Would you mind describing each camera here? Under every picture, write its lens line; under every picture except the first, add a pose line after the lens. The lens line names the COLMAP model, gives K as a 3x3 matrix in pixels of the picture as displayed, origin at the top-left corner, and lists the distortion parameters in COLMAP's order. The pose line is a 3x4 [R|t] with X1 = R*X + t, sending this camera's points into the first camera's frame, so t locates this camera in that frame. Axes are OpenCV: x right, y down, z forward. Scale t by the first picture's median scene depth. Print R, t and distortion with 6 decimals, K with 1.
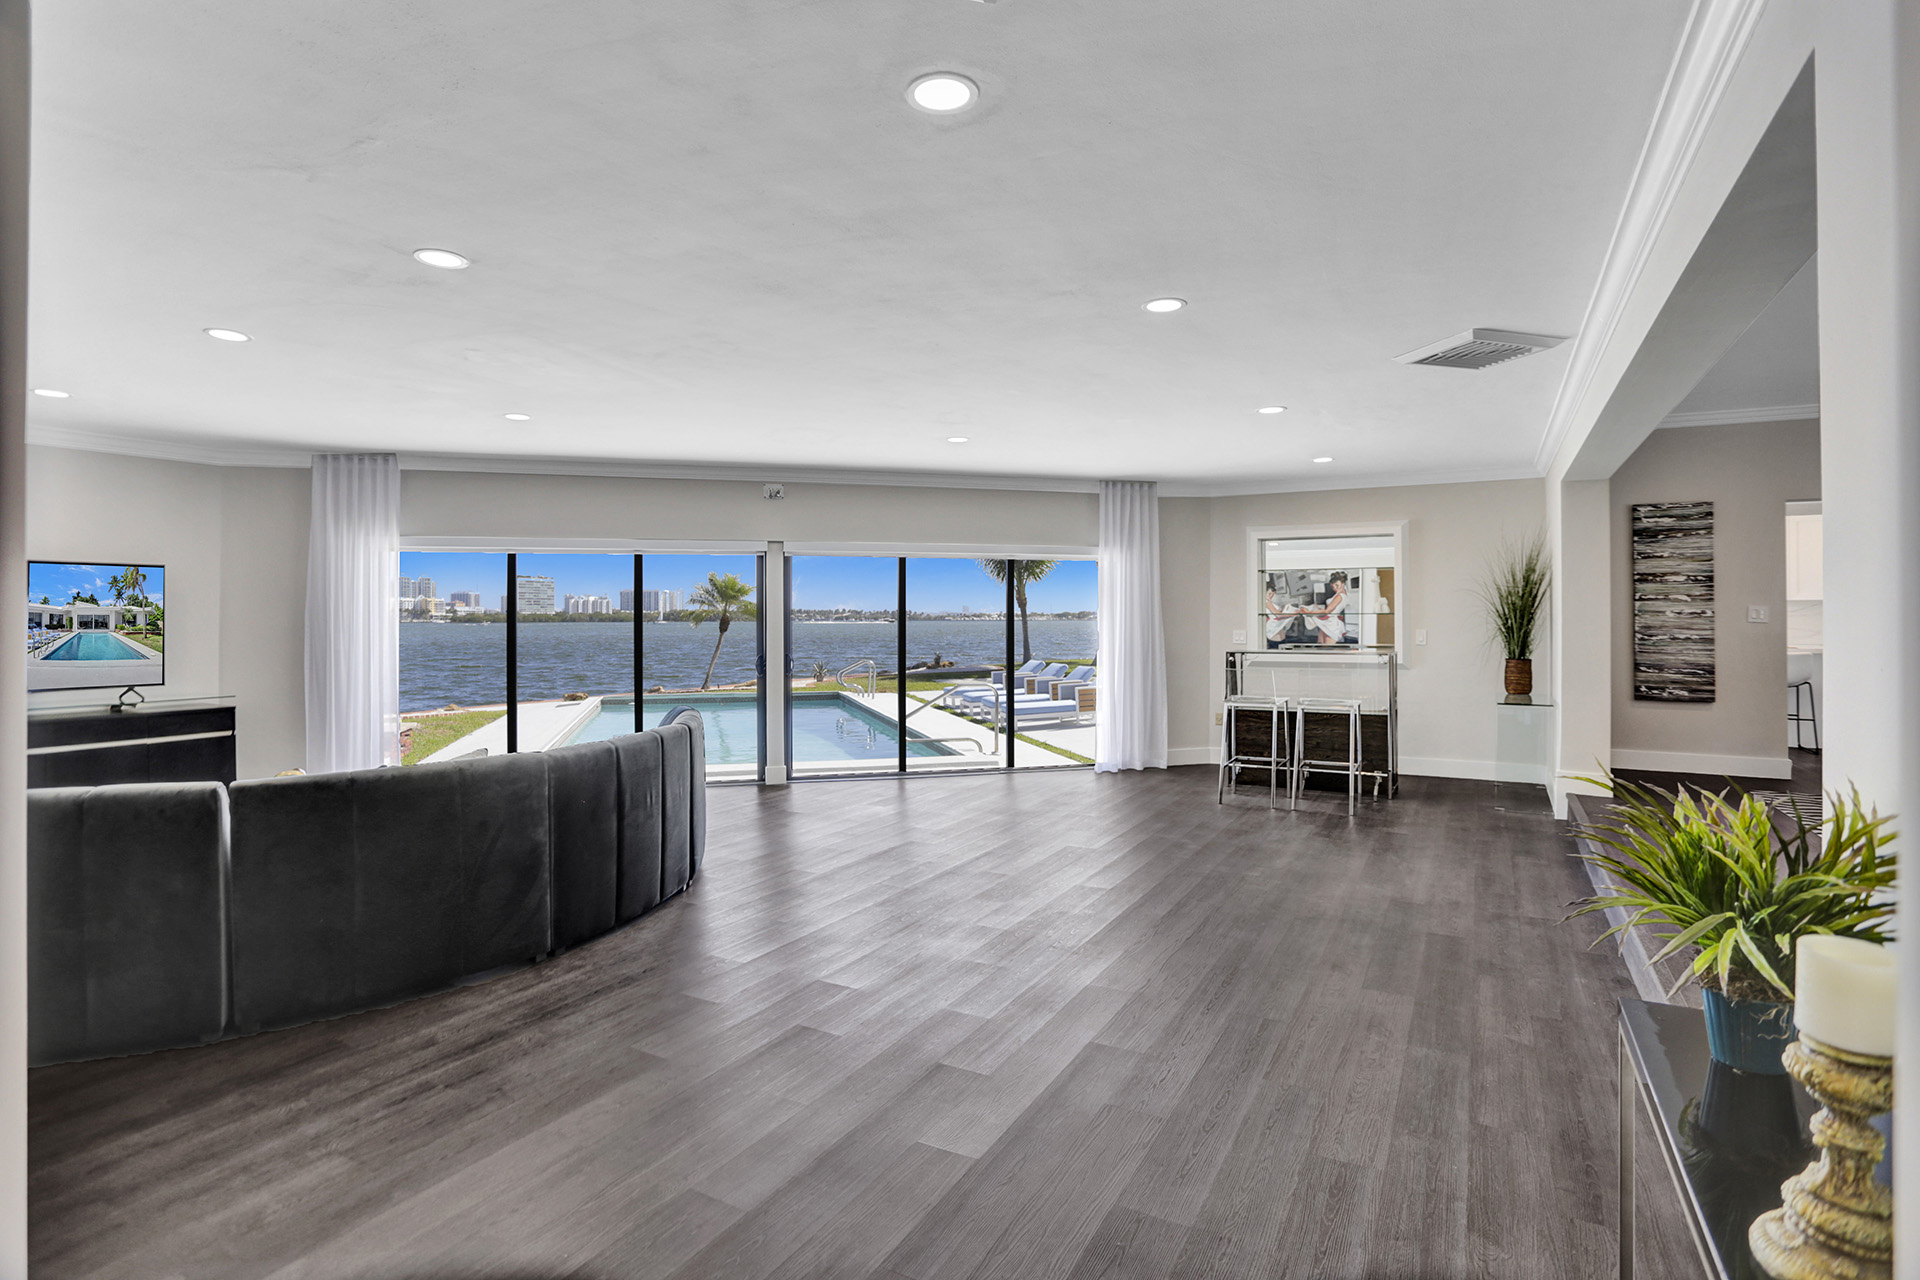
lens RADIAL K [[942.7, 0, 949.1], [0, 942.7, 615.7], [0, 0, 1]] dist [-0.046852, 0.000922]
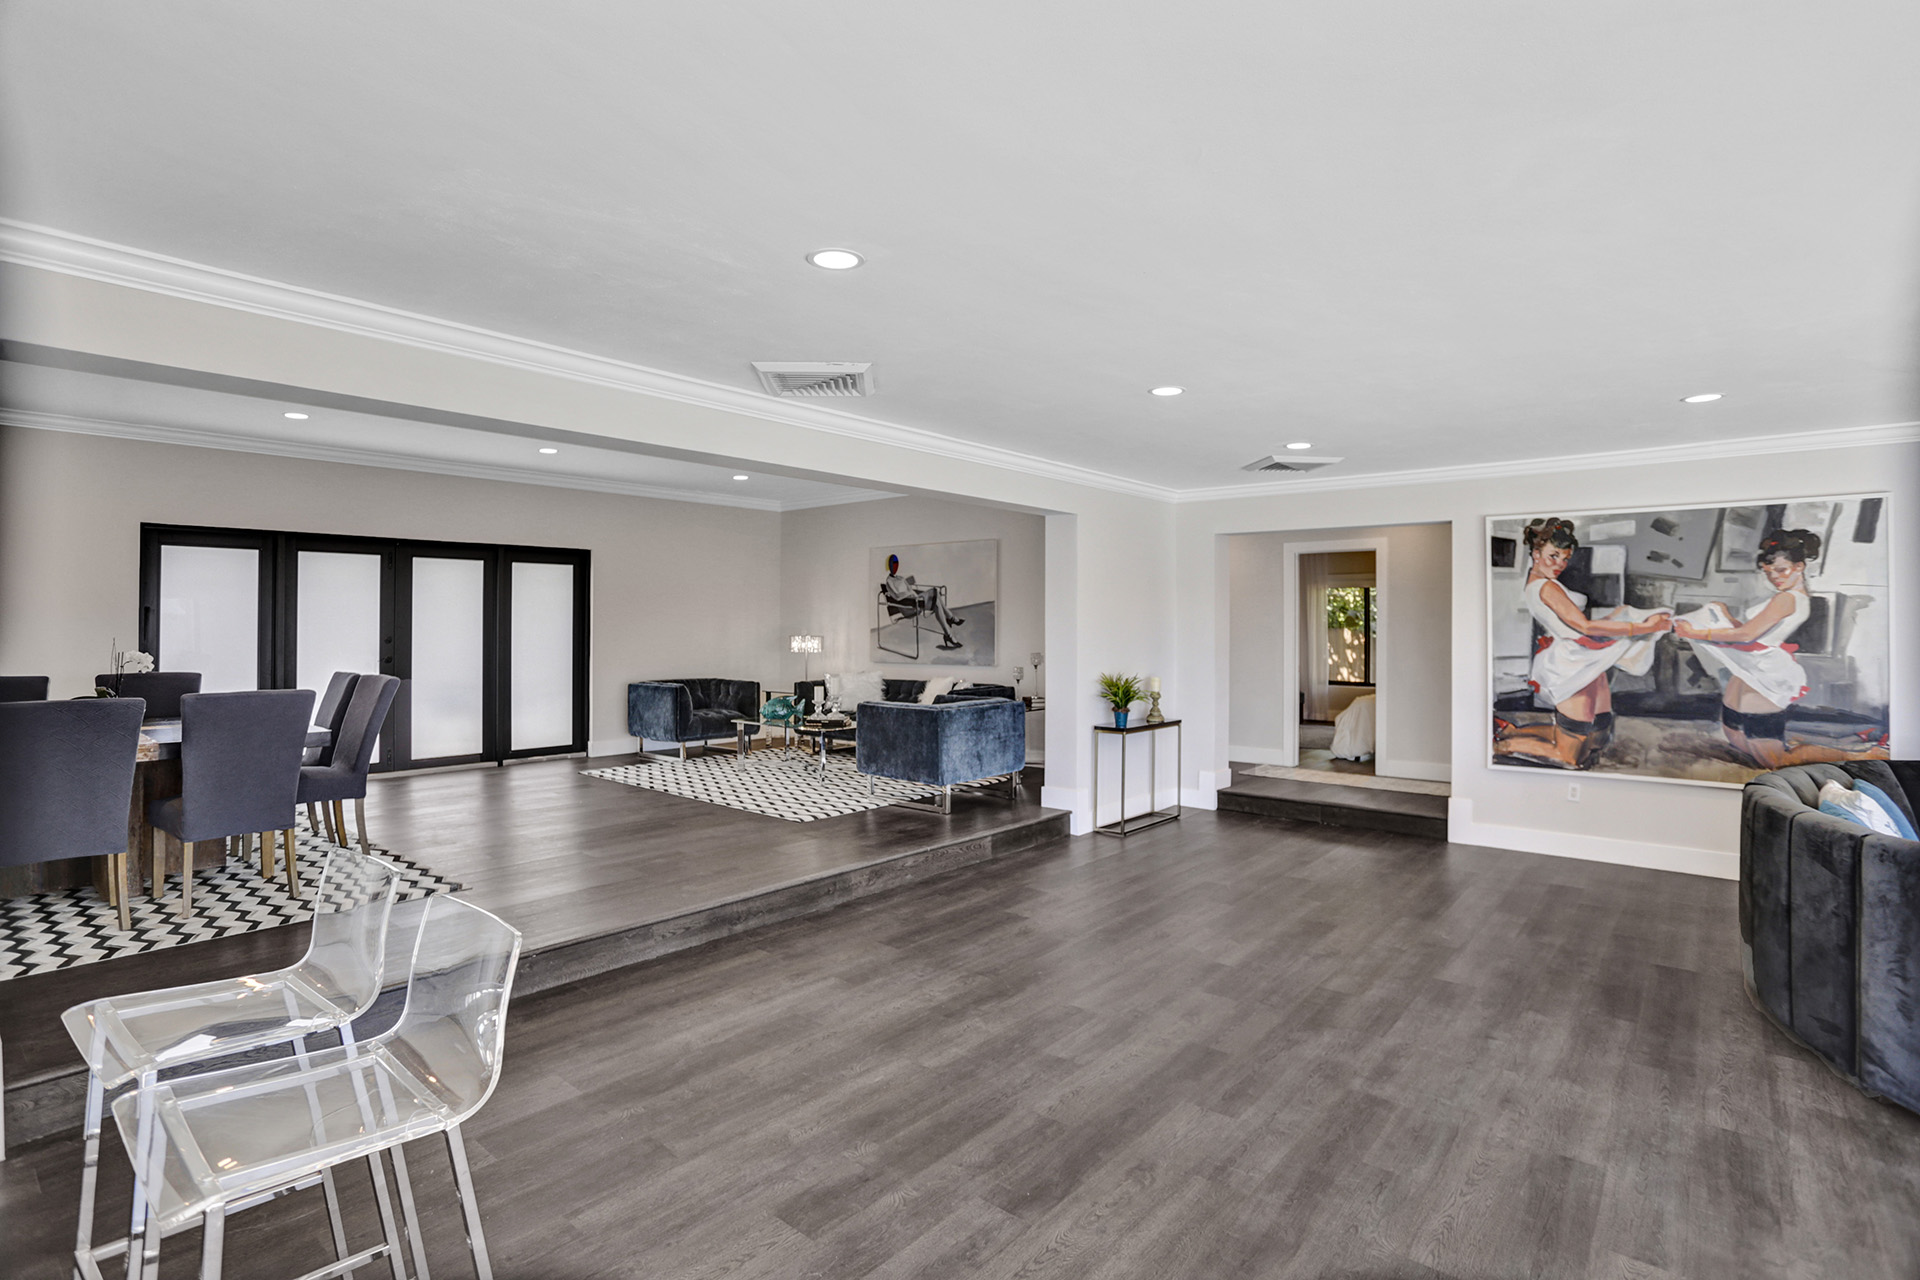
lens RADIAL K [[964.6, 0, 922.0], [0, 964.6, 616.4], [0, 0, 1]] dist [-0.001035, 0.000662]
pose [[-0.978929, -0.000391, 0.204201, 0.134170], [-0.001789, 0.999976, -0.006660, -0.017638], [-0.204194, -0.006885, -0.978906, 1.063295]]
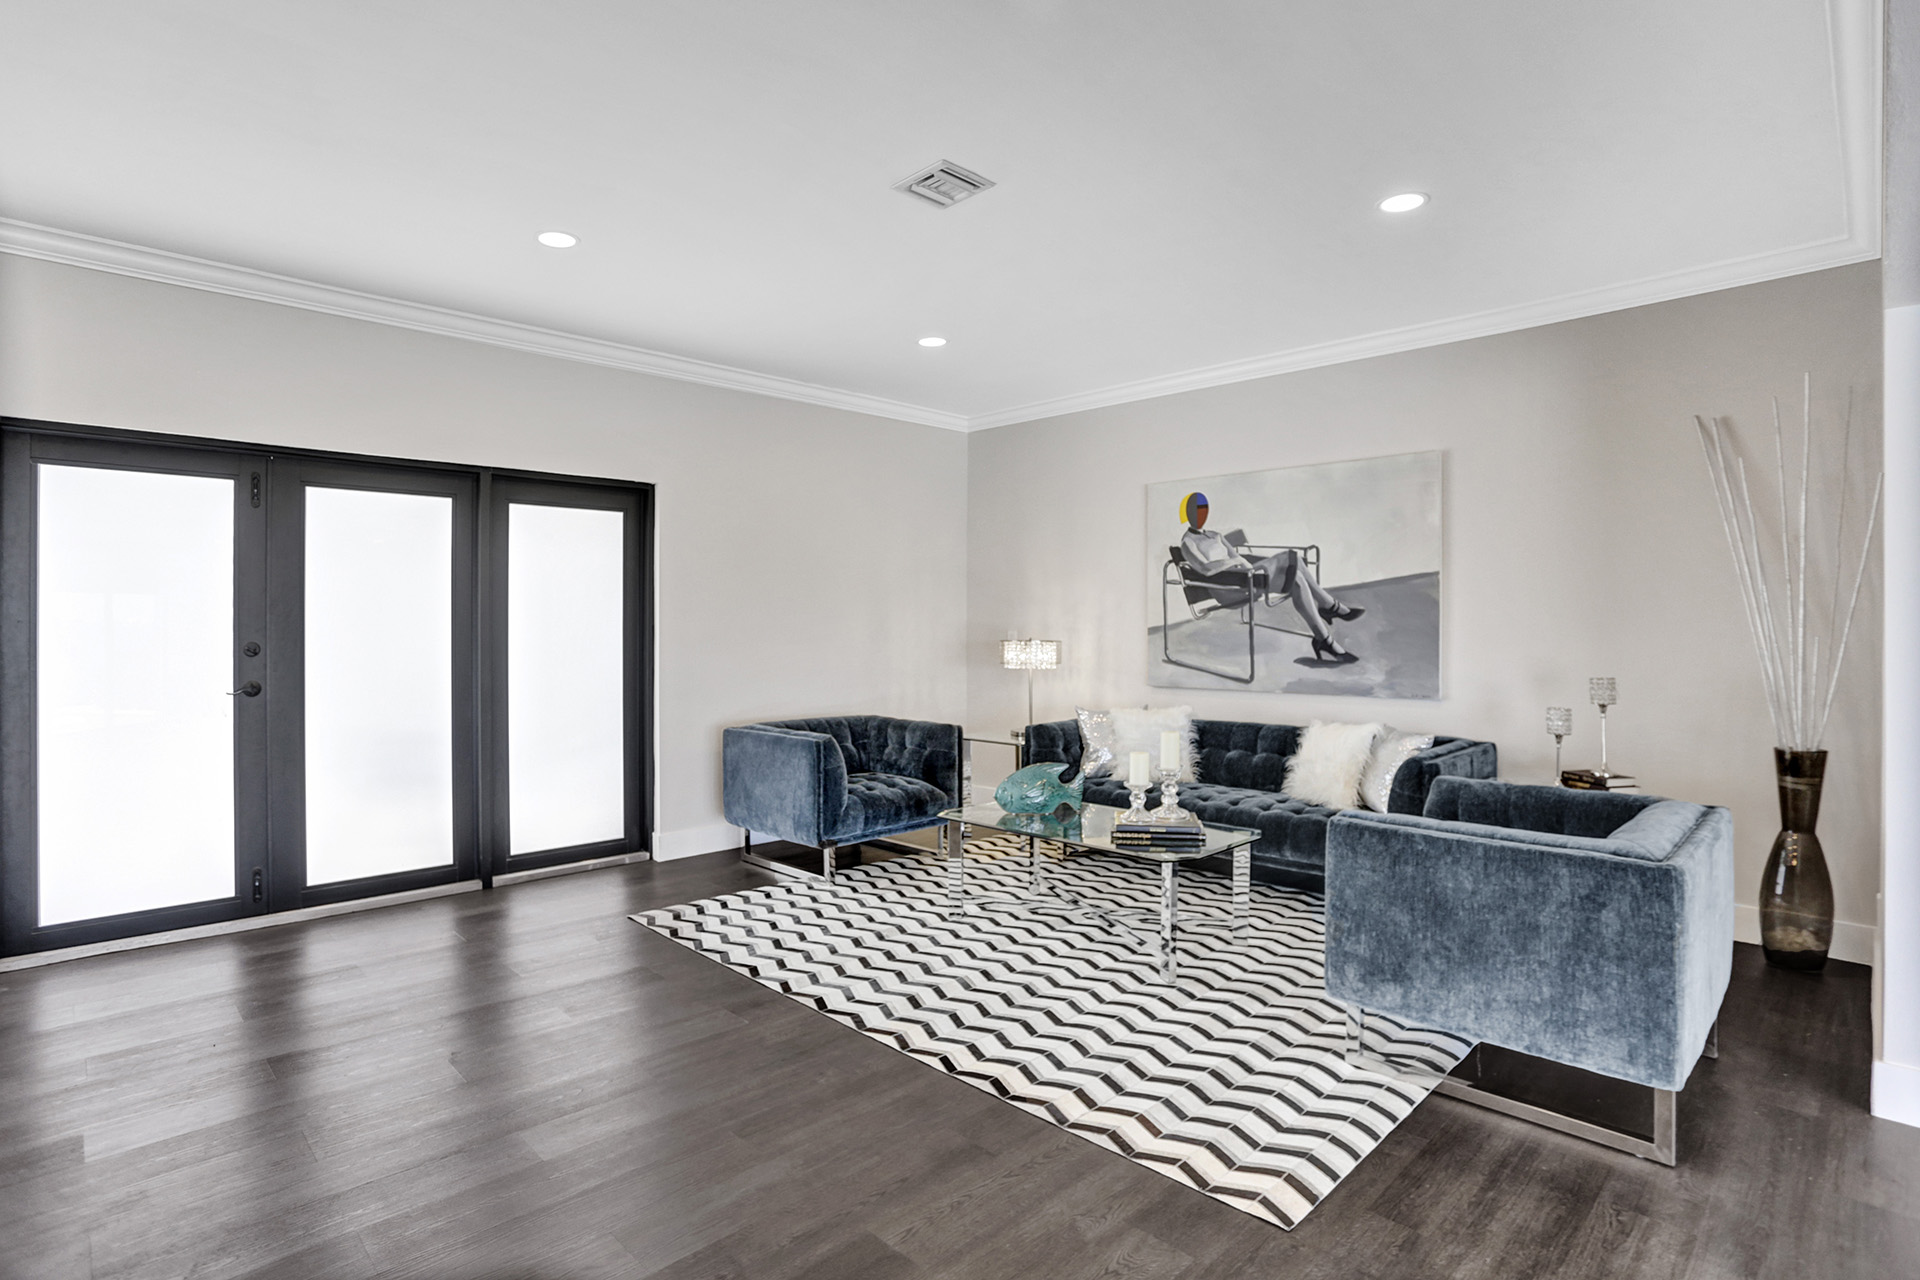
lens RADIAL K [[1003.5, 0, 956.8], [0, 1003.5, 627.4], [0, 0, 1]] dist [-0.027929, 0.000912]
pose [[-0.966539, -0.000891, 0.256518, 0.411192], [-0.000368, 0.999998, 0.002087, -0.011266], [-0.256519, 0.001923, -0.966537, 0.576114]]
